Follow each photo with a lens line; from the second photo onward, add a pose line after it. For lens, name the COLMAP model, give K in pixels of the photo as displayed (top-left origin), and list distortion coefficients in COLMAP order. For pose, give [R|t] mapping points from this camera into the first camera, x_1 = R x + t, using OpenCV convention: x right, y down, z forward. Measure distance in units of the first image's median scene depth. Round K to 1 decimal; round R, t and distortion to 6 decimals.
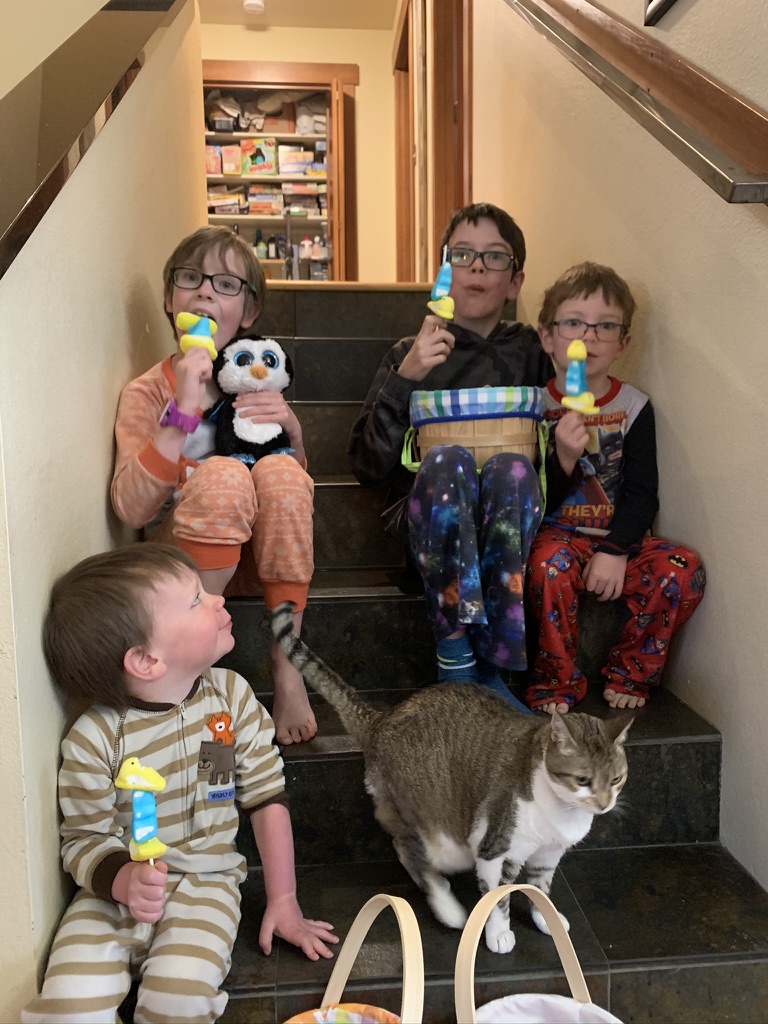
lens RADIAL K [[773.0, 0, 387.0], [0, 773.0, 502.8], [0, 0, 1]] dist [0.039604, -0.020098]
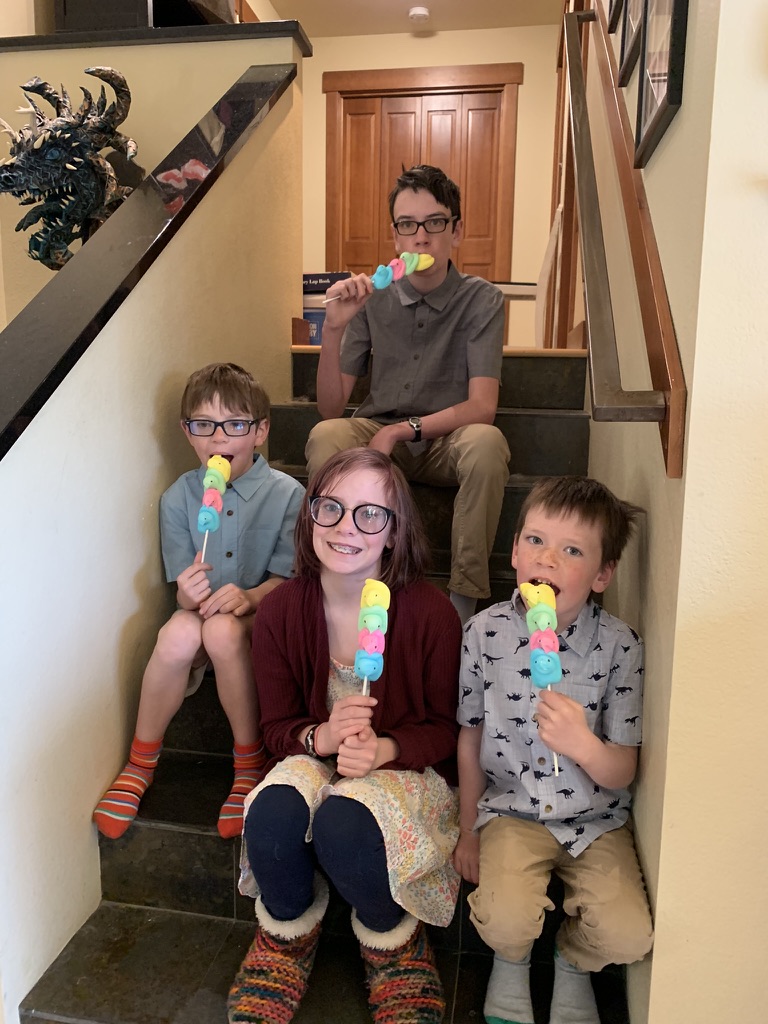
lens RADIAL K [[773.0, 0, 383.1], [0, 773.0, 504.5], [0, 0, 1]] dist [0.039604, -0.020098]
pose [[0.968731, 0.065150, -0.239409, 0.173466], [-0.054489, 0.997217, 0.050889, -0.126378], [0.242058, -0.036252, 0.969584, -0.044890]]
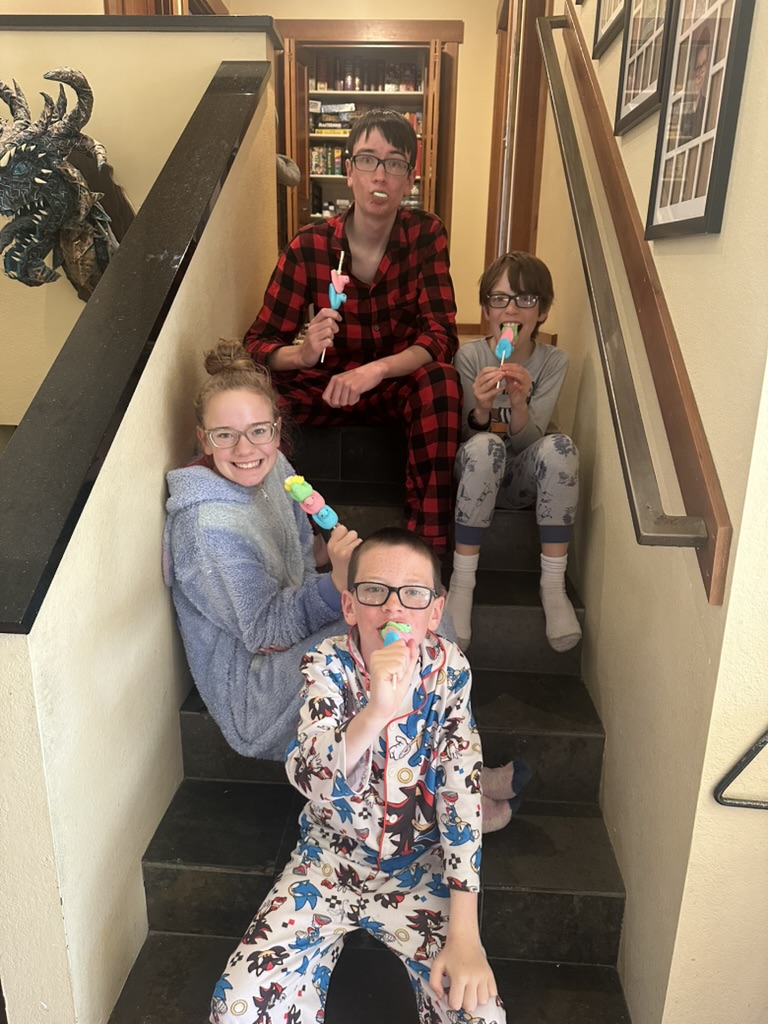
lens RADIAL K [[711.4, 0, 381.6], [0, 711.4, 518.9], [0, 0, 1]] dist [0.028713, -0.026211]
pose [[0.987799, 0.069773, -0.139231, 0.087342], [-0.045180, 0.983962, 0.172560, -0.240016], [0.149039, -0.164164, 0.975109, -0.025372]]
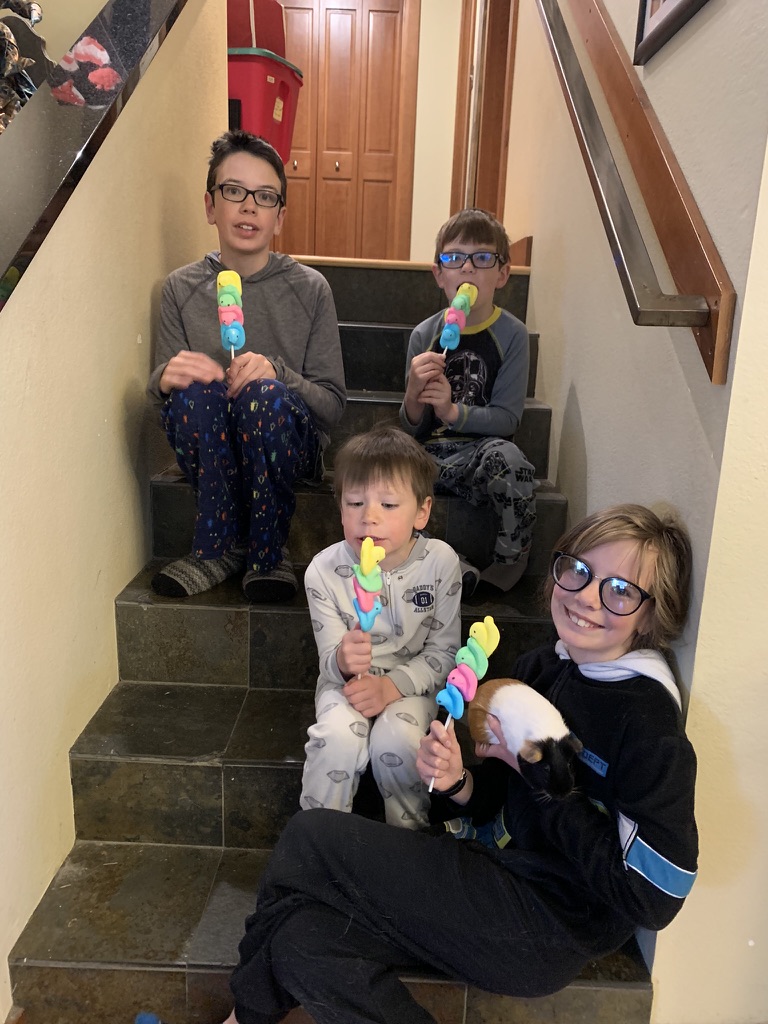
lens RADIAL K [[773.0, 0, 381.6], [0, 773.0, 502.6], [0, 0, 1]] dist [0.039604, -0.020098]
pose [[0.994274, 0.070276, -0.080505, 0.083394], [-0.059458, 0.989773, 0.129671, -0.108404], [0.088795, -0.124142, 0.988283, -0.034488]]
